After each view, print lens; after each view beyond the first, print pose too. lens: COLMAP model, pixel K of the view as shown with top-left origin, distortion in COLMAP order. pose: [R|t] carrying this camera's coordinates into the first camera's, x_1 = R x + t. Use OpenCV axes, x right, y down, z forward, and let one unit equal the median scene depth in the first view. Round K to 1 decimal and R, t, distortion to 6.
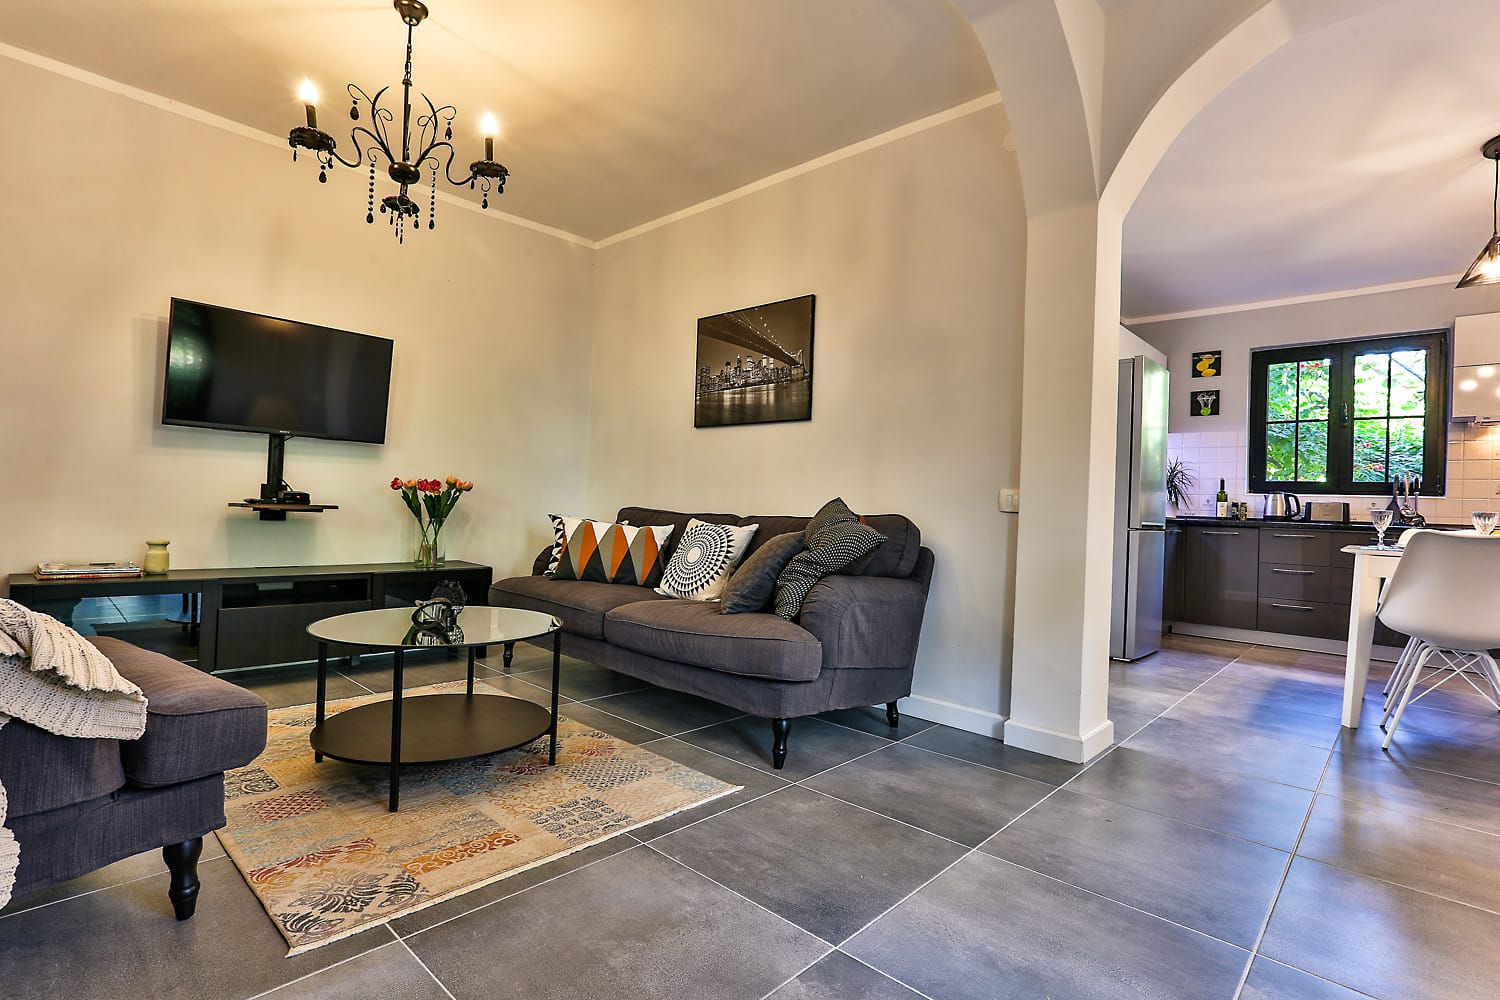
lens RADIAL K [[718.3, 0, 750.0], [0, 718.3, 500.0], [0, 0, 1]] dist [-0.018419, 0.000085]
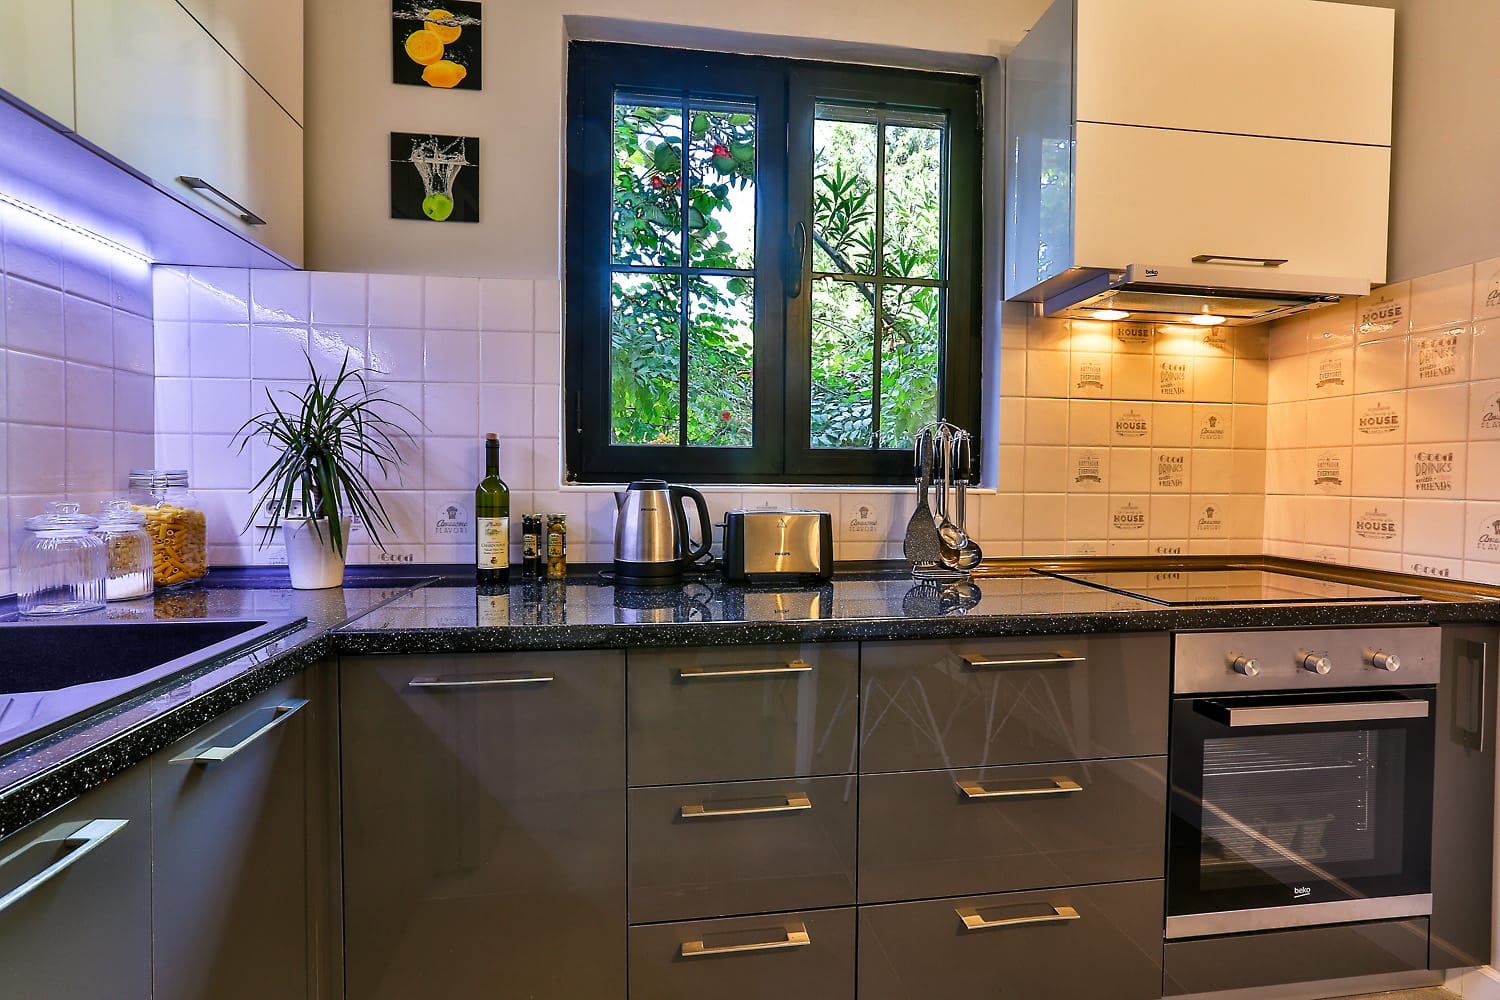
lens RADIAL K [[698.9, 0, 751.5], [0, 698.9, 480.0], [0, 0, 1]] dist [-0.020010, 0.000472]
pose [[0.640260, -0.040759, 0.767076, 0.518023], [0.012592, 0.999014, 0.042573, -0.023184], [-0.768055, -0.017599, 0.640142, 0.744353]]
